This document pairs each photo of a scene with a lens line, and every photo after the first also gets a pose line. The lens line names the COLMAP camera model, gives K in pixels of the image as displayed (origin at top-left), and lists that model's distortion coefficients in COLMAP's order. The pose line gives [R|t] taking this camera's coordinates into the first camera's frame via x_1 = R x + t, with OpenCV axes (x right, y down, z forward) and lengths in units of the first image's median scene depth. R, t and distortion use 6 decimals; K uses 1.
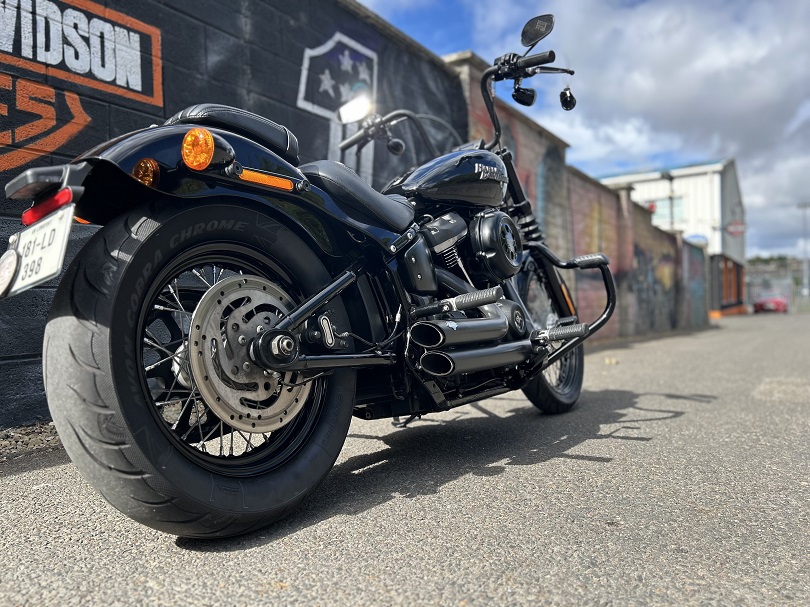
lens RADIAL K [[609.3, 0, 401.4], [0, 609.3, 305.9], [0, 0, 1]] dist [0.042577, -0.052864]
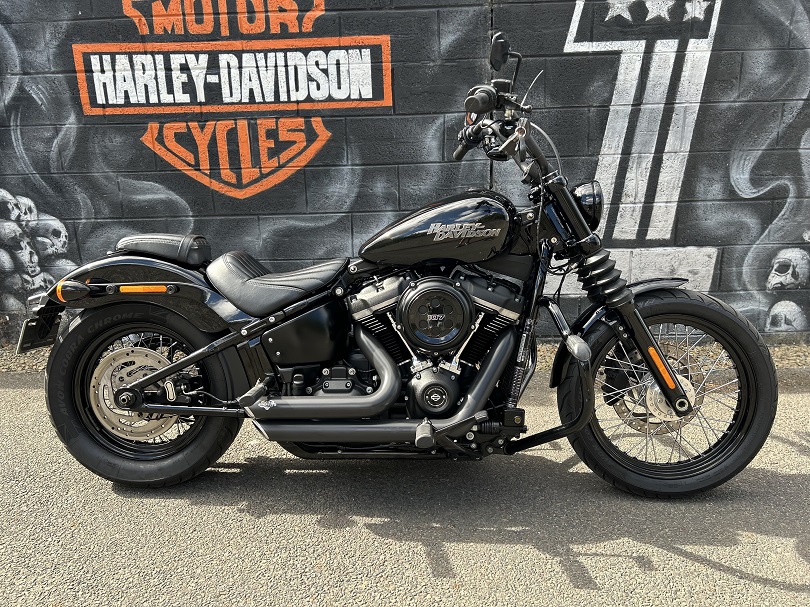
lens RADIAL K [[609.3, 0, 403.4], [0, 609.3, 301.1], [0, 0, 1]] dist [0.042577, -0.052864]
pose [[0.532882, 0.222414, -0.816437, 0.734890], [0.010333, 0.963057, 0.269101, -0.307075], [0.846127, -0.151835, 0.510897, 0.396445]]
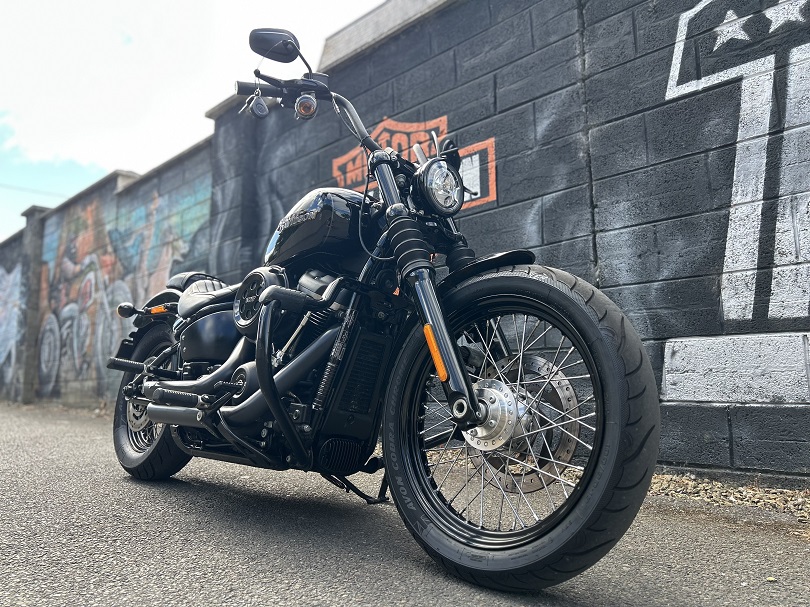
lens RADIAL K [[609.3, 0, 405.2], [0, 609.3, 304.8], [0, 0, 1]] dist [0.042577, -0.052864]
pose [[-0.189103, -0.113762, -0.975345, 0.843650], [0.009643, 0.993003, -0.117691, 0.014522], [0.981910, -0.031661, -0.186683, 1.147241]]
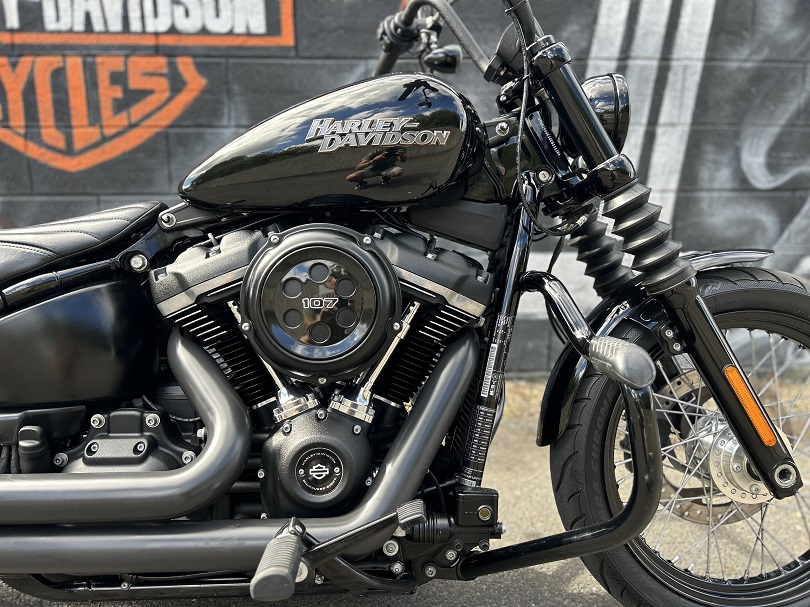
lens RADIAL K [[609.3, 0, 402.3], [0, 609.3, 307.0], [0, 0, 1]] dist [0.042577, -0.052864]
pose [[0.606360, 0.164170, -0.778059, 0.457031], [-0.014520, 0.980579, 0.195585, -0.152840], [0.795058, -0.107298, 0.596968, 0.636537]]
